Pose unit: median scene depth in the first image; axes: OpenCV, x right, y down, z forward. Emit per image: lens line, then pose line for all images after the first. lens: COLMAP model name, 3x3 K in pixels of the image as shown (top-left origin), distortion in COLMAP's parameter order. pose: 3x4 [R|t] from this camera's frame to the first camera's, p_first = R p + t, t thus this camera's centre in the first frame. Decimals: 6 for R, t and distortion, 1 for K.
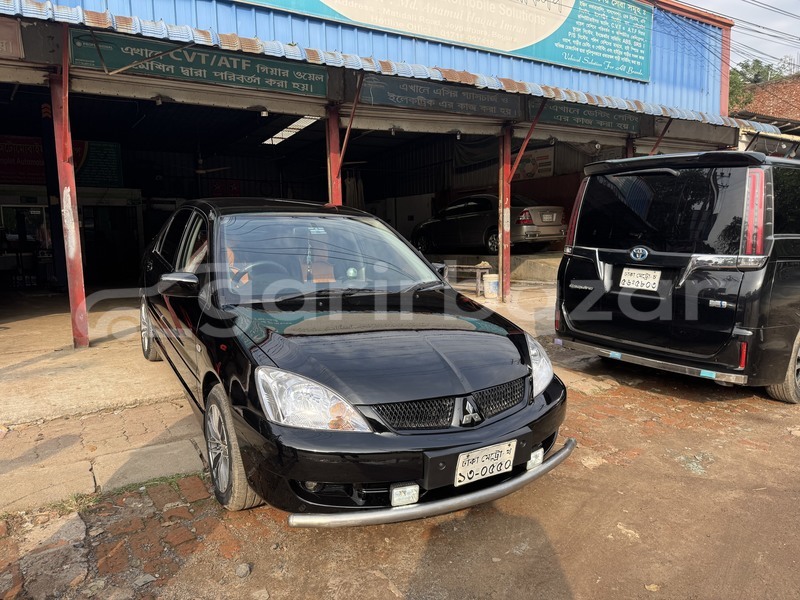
lens RADIAL K [[558.9, 0, 396.1], [0, 558.9, 297.5], [0, 0, 1]] dist [0.191747, -0.388662]
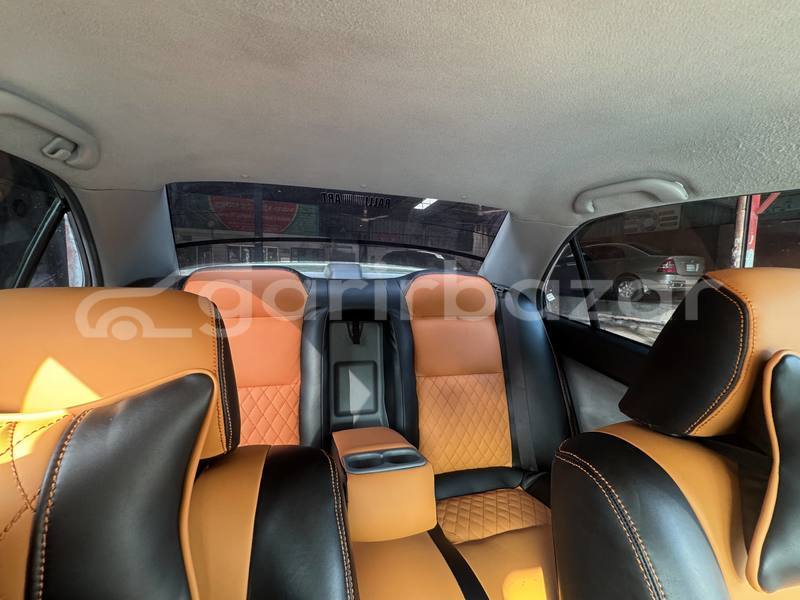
lens RADIAL K [[323.3, 0, 400.0], [0, 323.3, 300.0], [0, 0, 1]] dist [-0.001422, -0.000019]
pose [[0.966839, 0.064950, -0.246991, -0.451883], [-0.071813, 0.997240, -0.018872, -0.211773], [0.245083, 0.035984, 0.968834, 1.866676]]
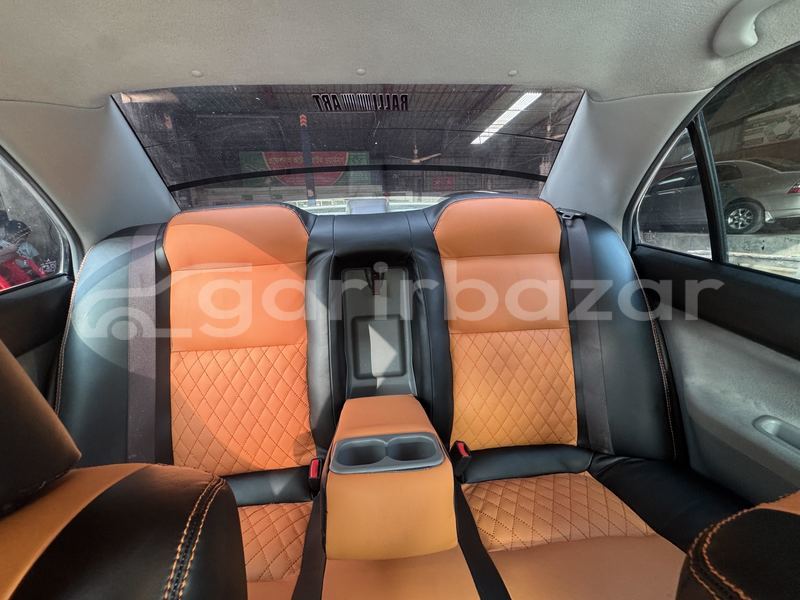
lens RADIAL K [[323.3, 0, 400.0], [0, 323.3, 300.0], [0, 0, 1]] dist [-0.001422, -0.000019]
pose [[0.908943, 0.083230, -0.408528, -0.441001], [-0.025441, 0.989118, 0.144910, -0.201567], [0.416143, -0.121322, 0.901169, 1.983398]]
